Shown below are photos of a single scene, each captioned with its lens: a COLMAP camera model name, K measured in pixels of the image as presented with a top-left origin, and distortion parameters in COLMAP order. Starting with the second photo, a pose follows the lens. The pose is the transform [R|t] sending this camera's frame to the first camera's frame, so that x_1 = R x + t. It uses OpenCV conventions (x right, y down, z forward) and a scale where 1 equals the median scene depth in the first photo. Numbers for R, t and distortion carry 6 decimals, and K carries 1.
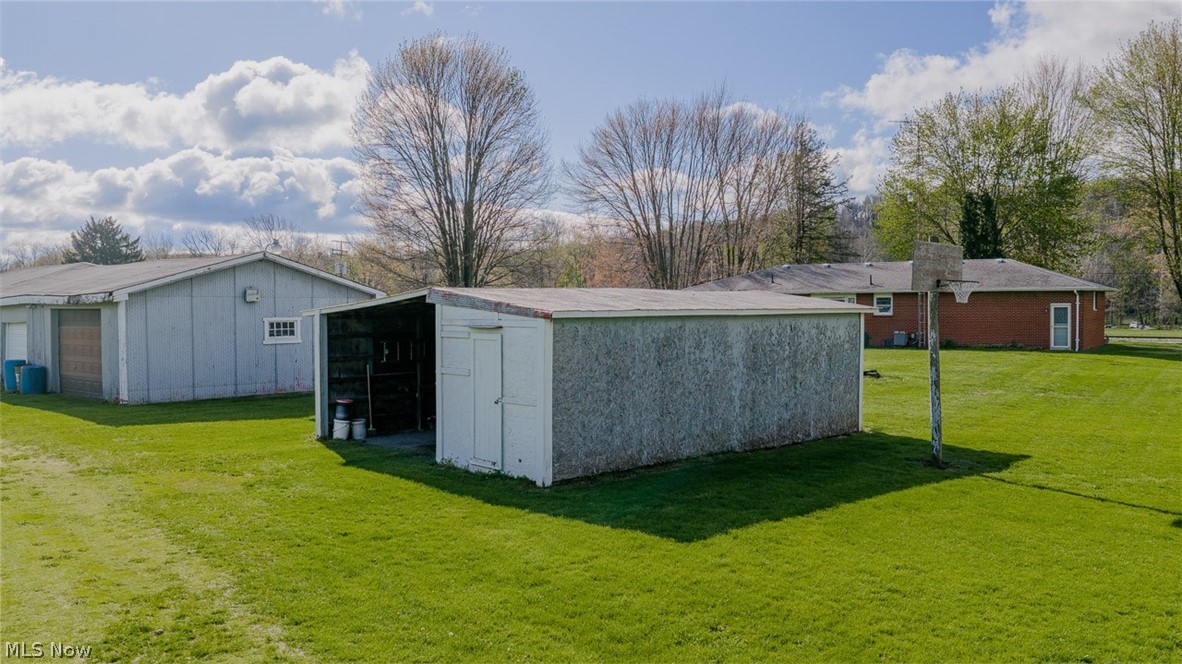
lens RADIAL K [[1035.7, 0, 591.0], [0, 1035.7, 332.0], [0, 0, 1]] dist [0.005649, -0.007962]
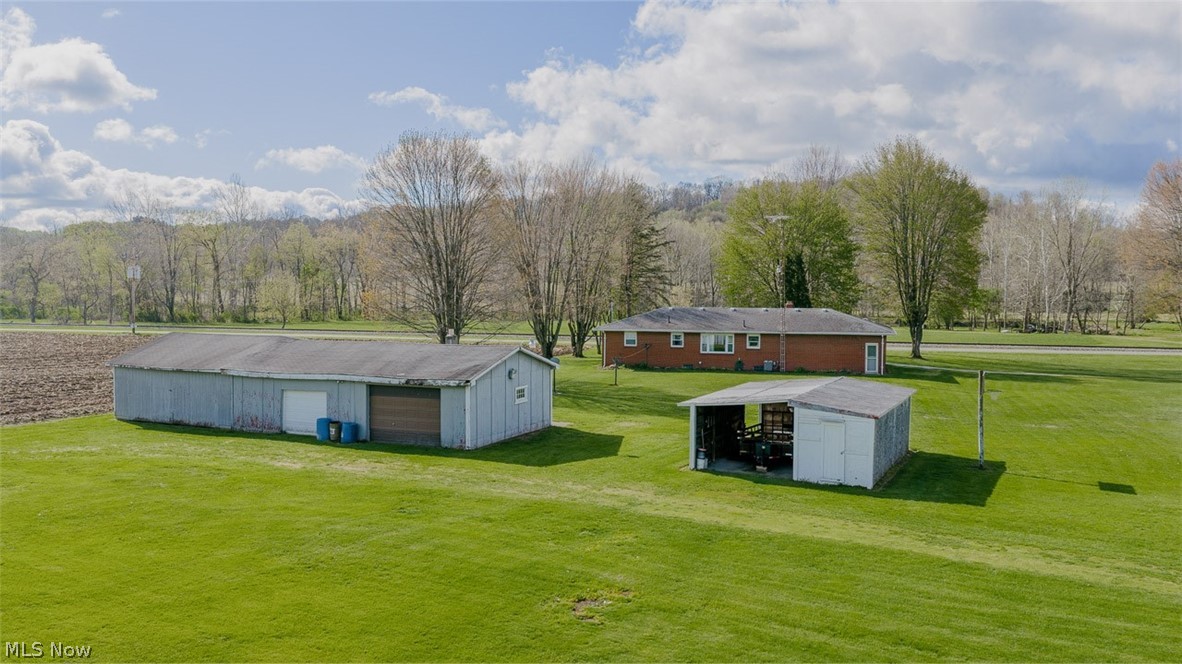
lens RADIAL K [[1035.7, 0, 591.0], [0, 1035.7, 332.0], [0, 0, 1]] dist [0.005649, -0.007962]
pose [[0.946864, -0.010674, 0.321458, -0.692839], [0.003088, 0.999705, 0.024100, -0.132030], [-0.321620, -0.021827, 0.946617, -0.505643]]
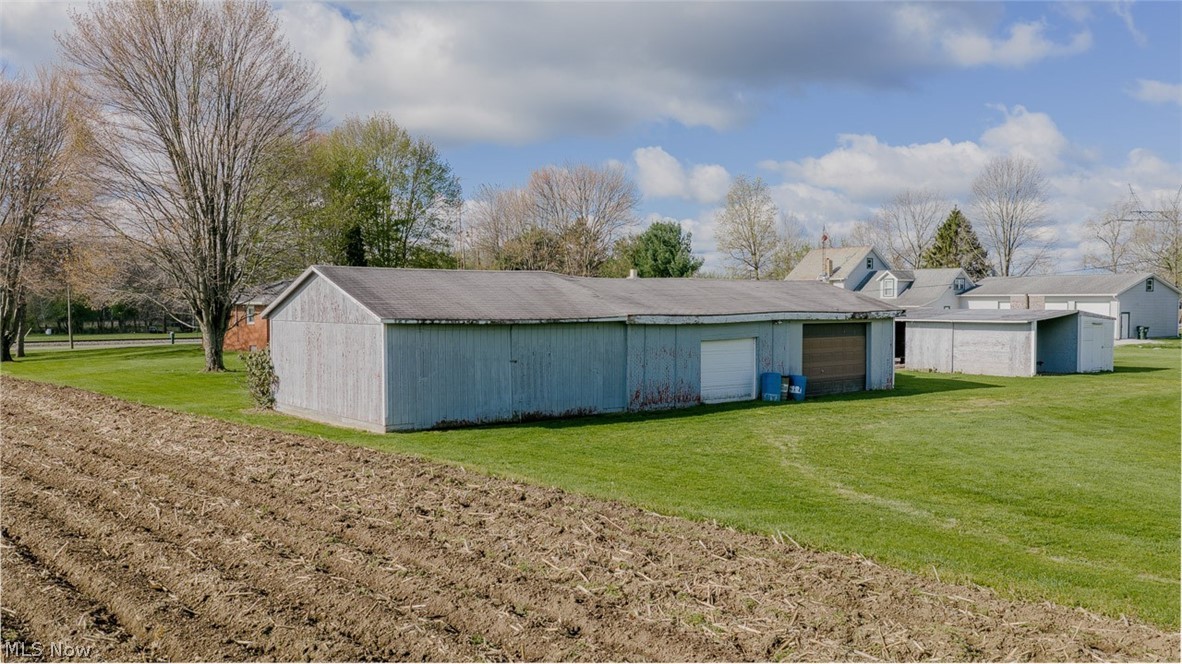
lens RADIAL K [[1035.7, 0, 591.0], [0, 1035.7, 332.0], [0, 0, 1]] dist [0.005649, -0.007962]
pose [[0.109379, -0.035567, 0.993364, -1.692746], [0.016136, 0.999291, 0.034002, -0.056104], [-0.993869, 0.012310, 0.109875, 1.106688]]
